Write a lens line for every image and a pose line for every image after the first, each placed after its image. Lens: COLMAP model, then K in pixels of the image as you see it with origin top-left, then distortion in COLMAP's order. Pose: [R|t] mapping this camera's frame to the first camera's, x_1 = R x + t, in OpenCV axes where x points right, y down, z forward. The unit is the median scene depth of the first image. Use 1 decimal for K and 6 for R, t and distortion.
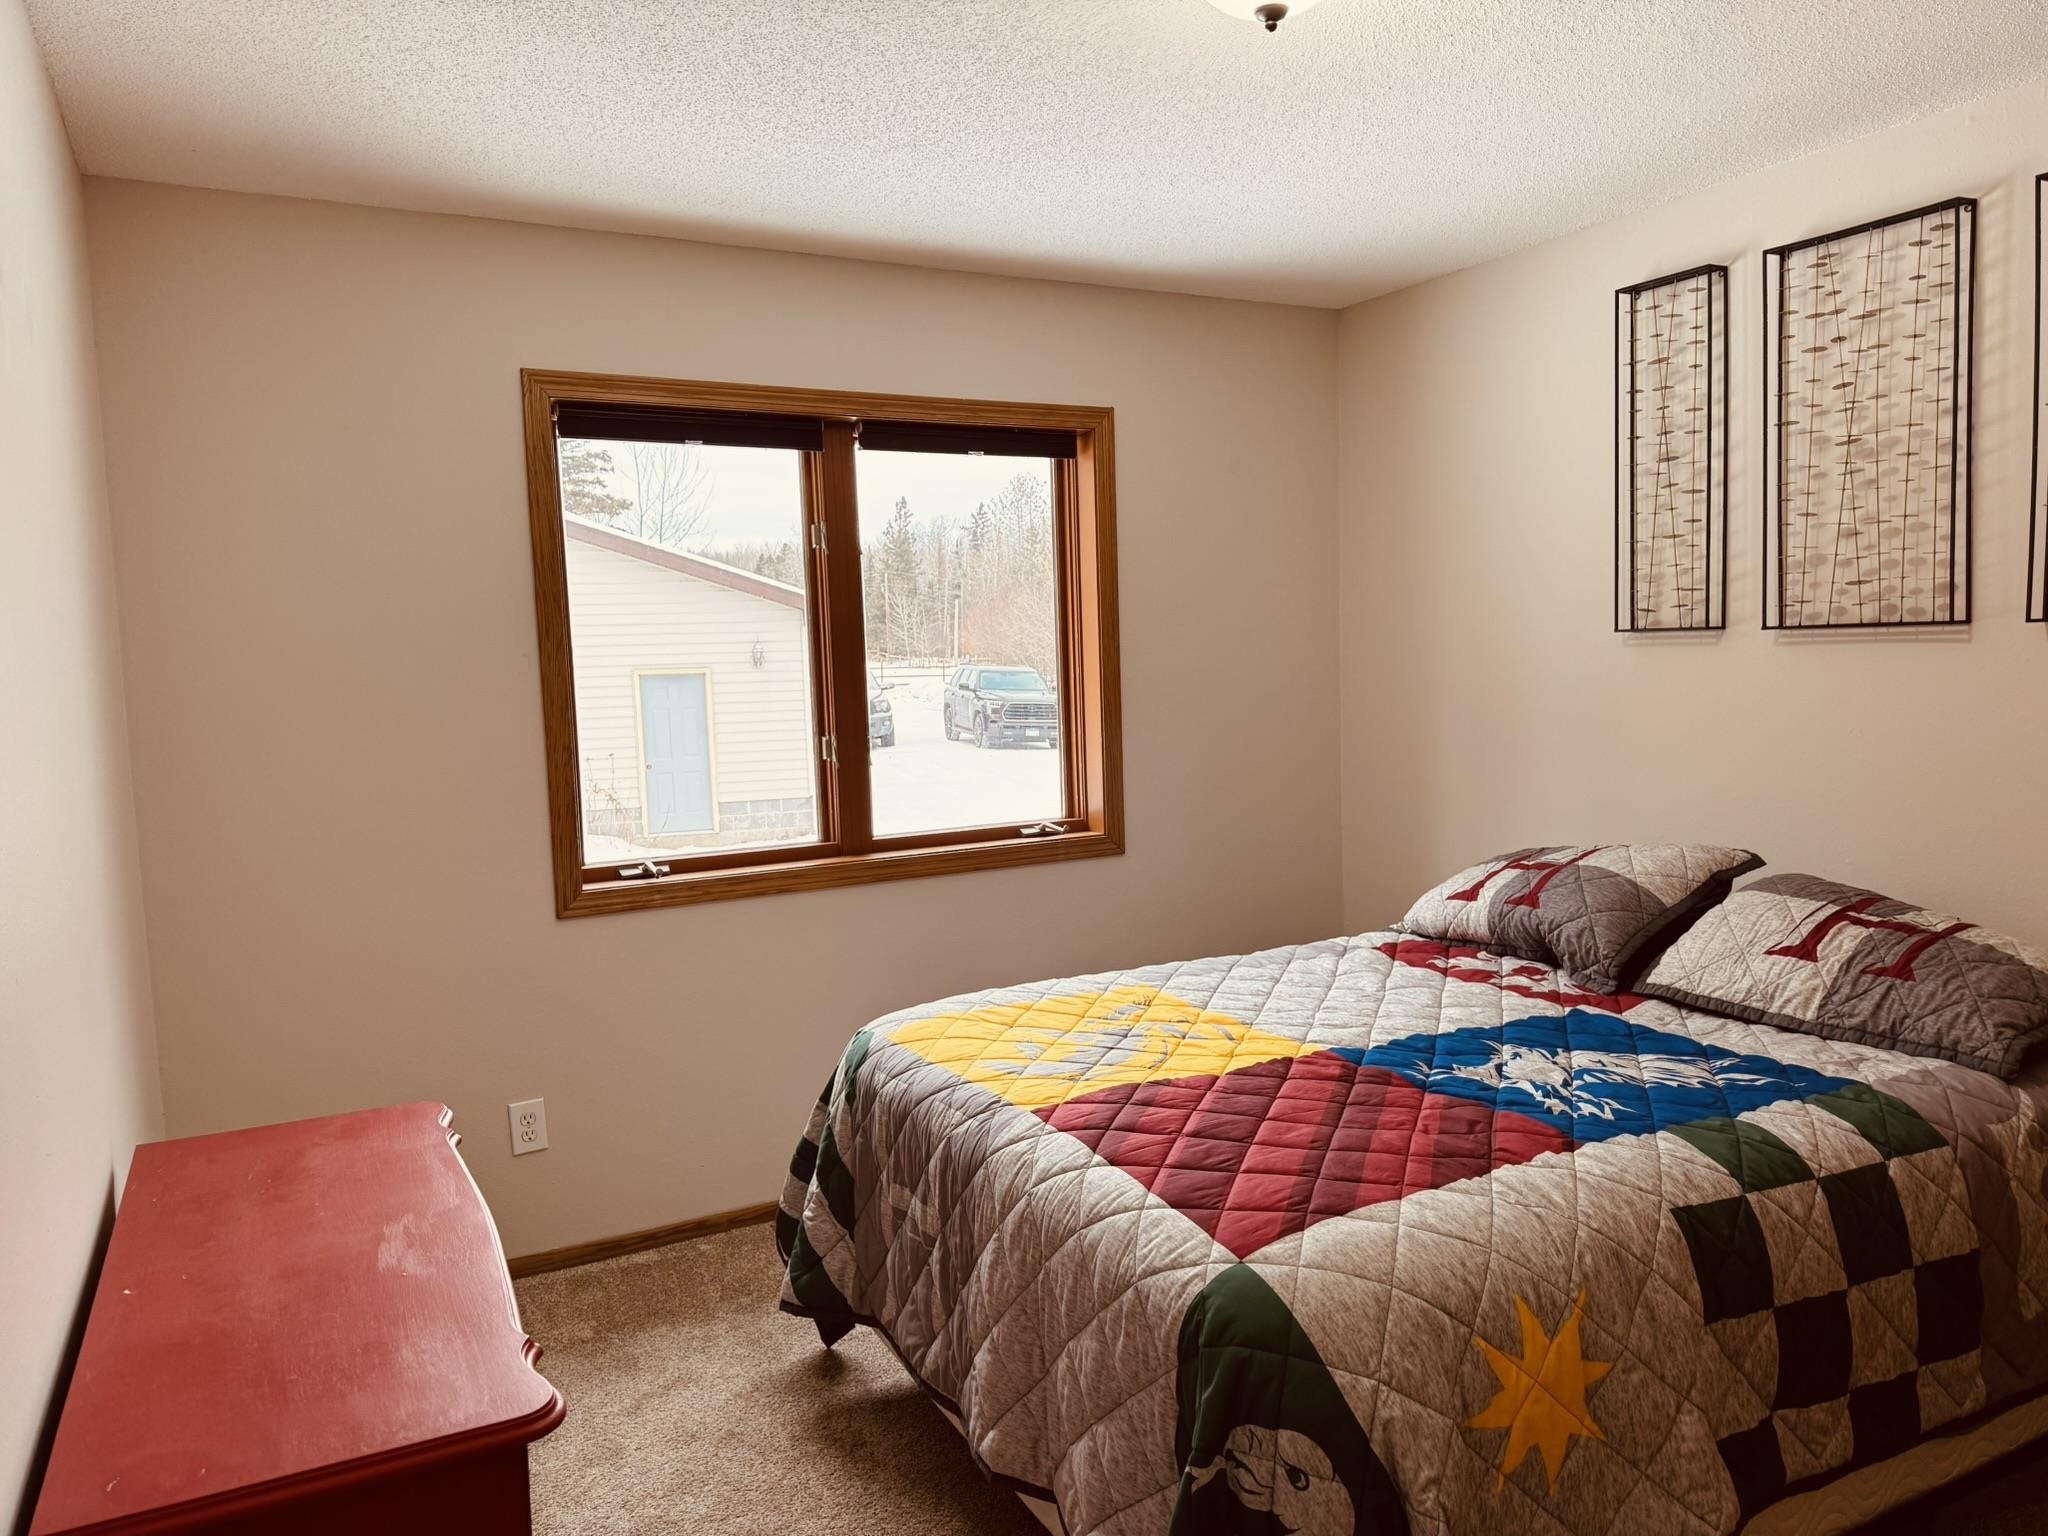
lens RADIAL K [[1458.8, 0, 1013.8], [0, 1458.8, 769.9], [0, 0, 1]] dist [0.045091, -0.040673]
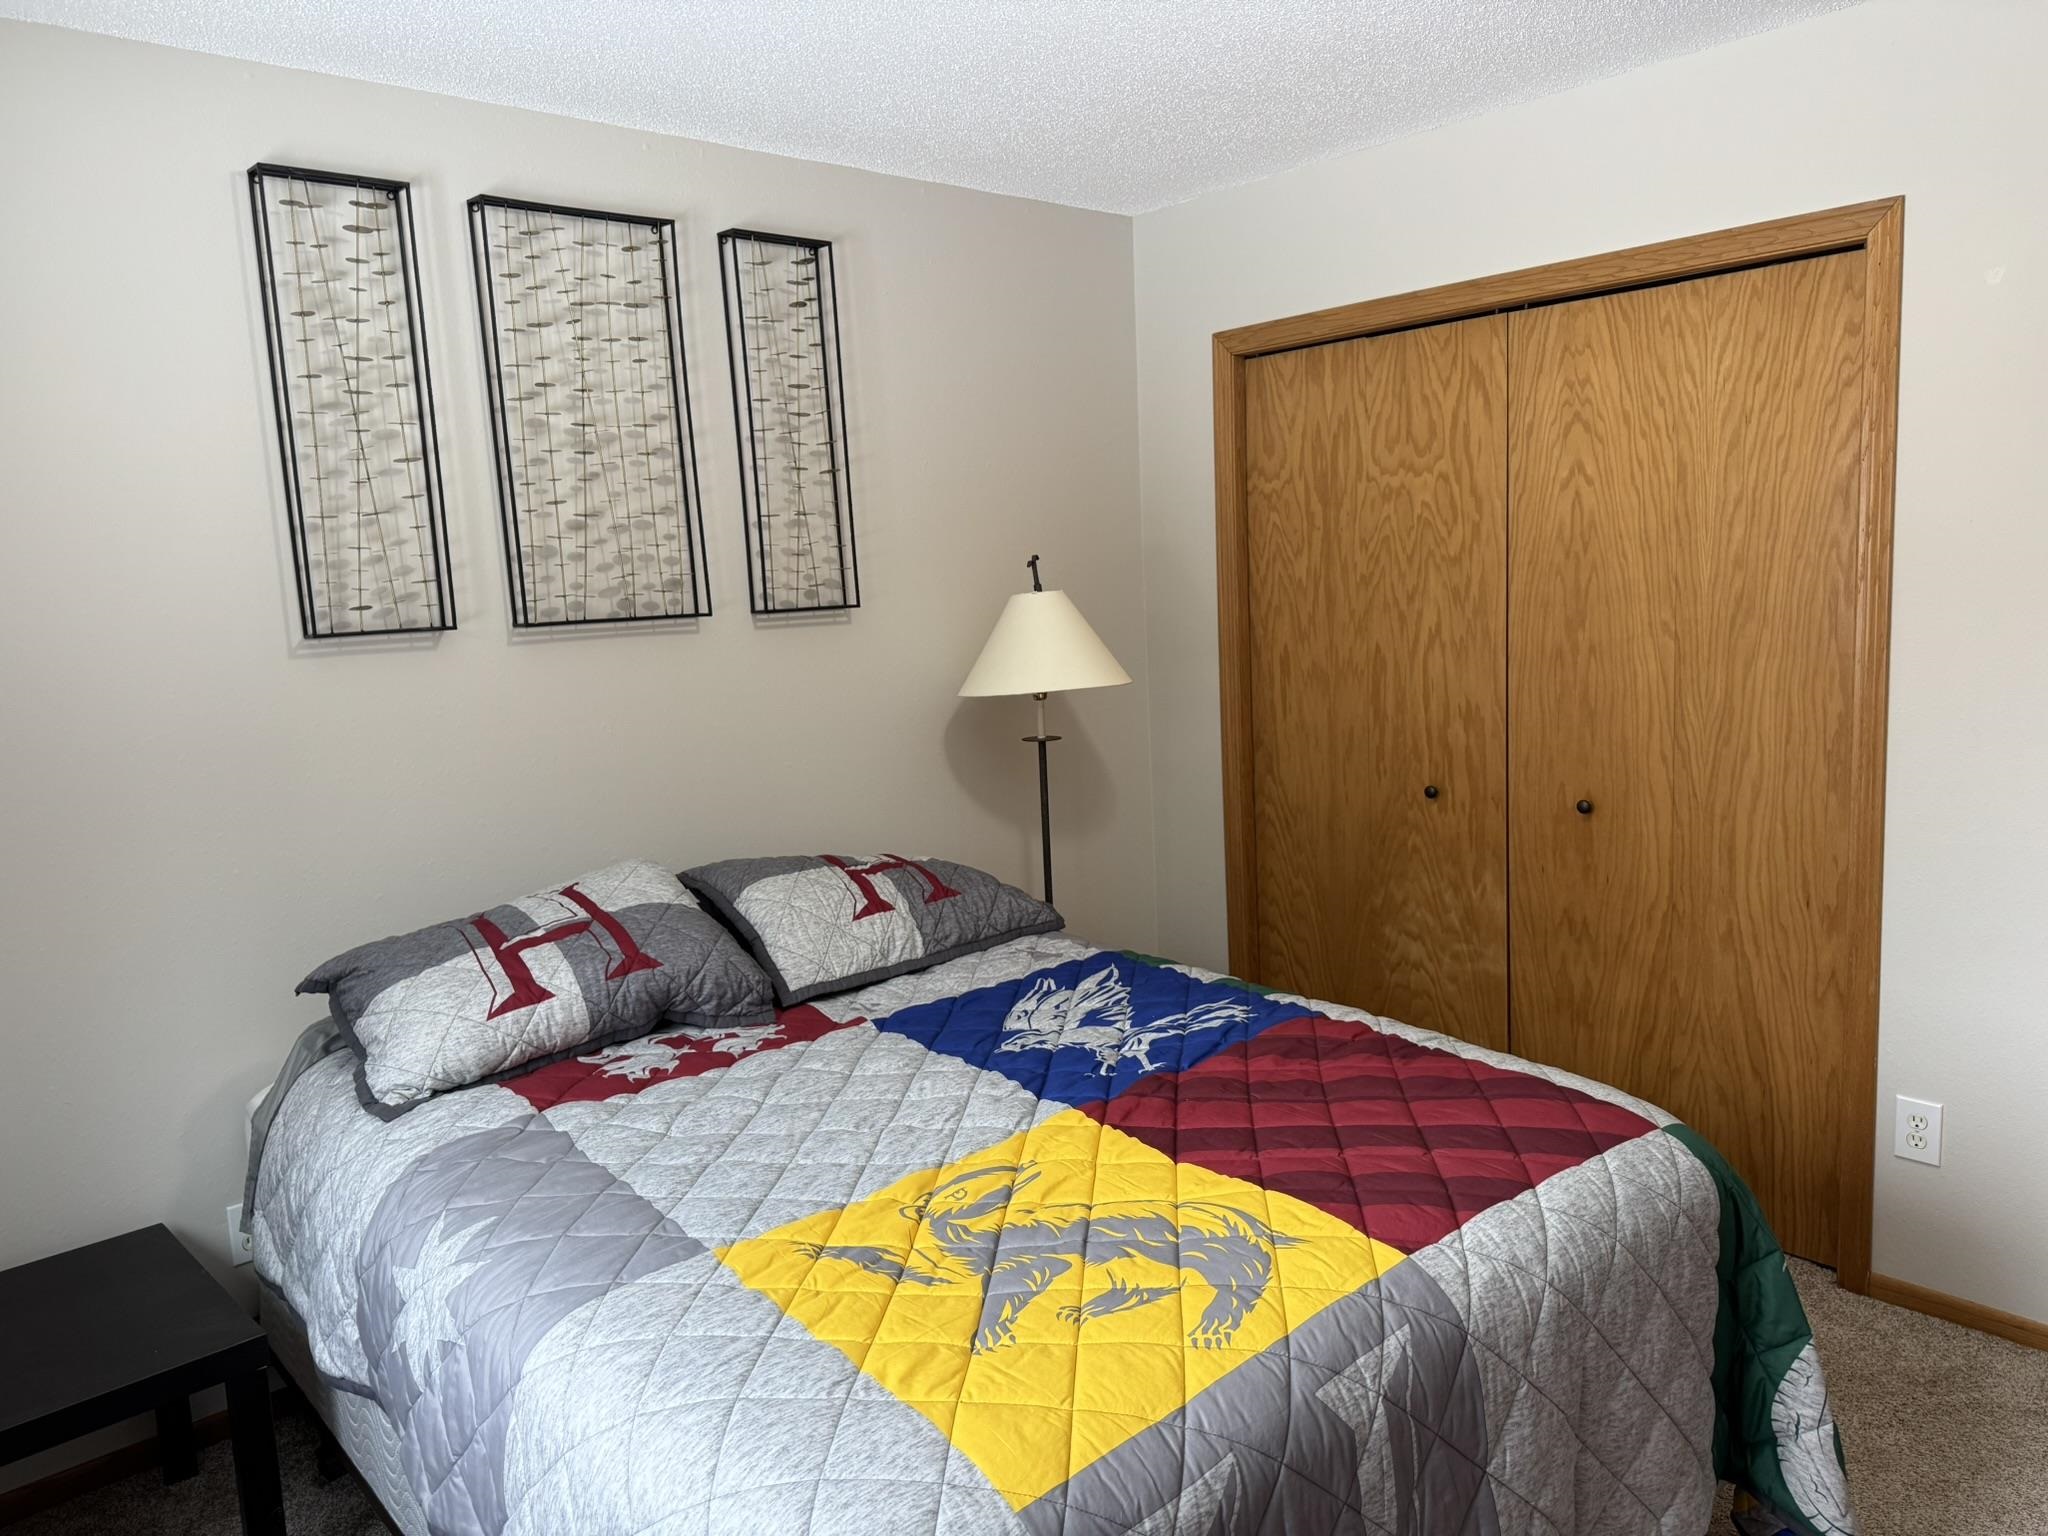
lens RADIAL K [[1458.8, 0, 1015.8], [0, 1458.8, 770.2], [0, 0, 1]] dist [0.045091, -0.040673]
pose [[-0.253677, -0.080992, 0.963892, -0.460923], [0.145865, 0.981890, 0.120893, -0.079988], [-0.956228, 0.171266, -0.237269, 1.010471]]
